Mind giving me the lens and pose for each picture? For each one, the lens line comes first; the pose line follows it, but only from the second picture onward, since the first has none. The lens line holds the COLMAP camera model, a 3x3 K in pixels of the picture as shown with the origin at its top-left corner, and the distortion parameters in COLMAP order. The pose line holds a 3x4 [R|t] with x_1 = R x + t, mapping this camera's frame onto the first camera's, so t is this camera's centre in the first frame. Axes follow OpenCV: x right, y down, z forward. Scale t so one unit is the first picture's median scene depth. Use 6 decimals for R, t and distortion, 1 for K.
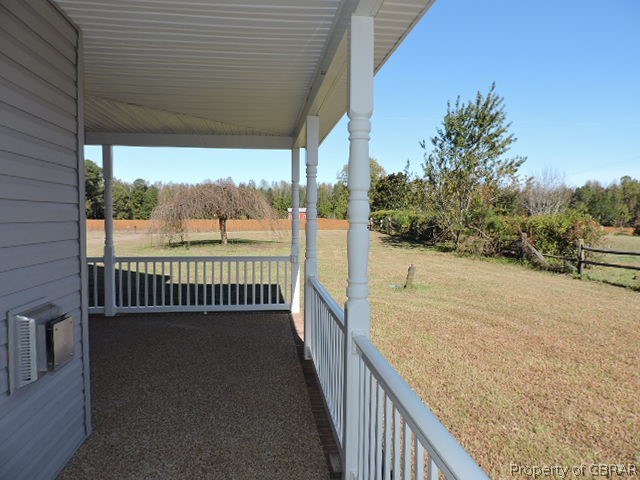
lens RADIAL K [[453.0, 0, 320.0], [0, 453.0, 240.0], [0, 0, 1]] dist [-0.003322, -0.002660]
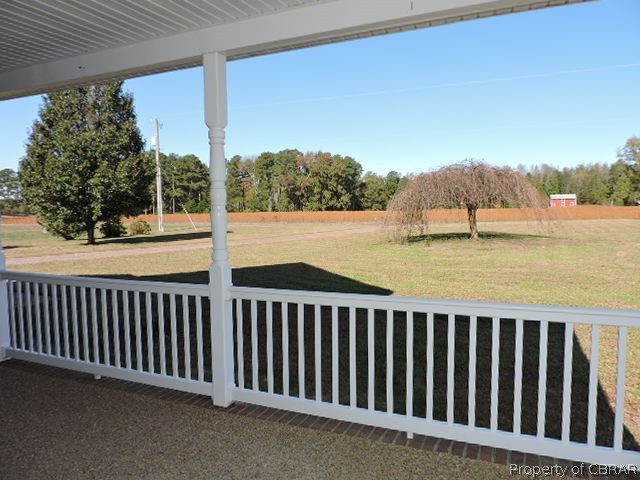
lens RADIAL K [[453.0, 0, 320.0], [0, 453.0, 240.0], [0, 0, 1]] dist [-0.003322, -0.002660]
pose [[0.857855, 0.015362, -0.513662, -0.030069], [-0.003915, 0.999719, 0.023359, -0.005951], [0.513876, -0.018028, 0.857675, 0.158032]]
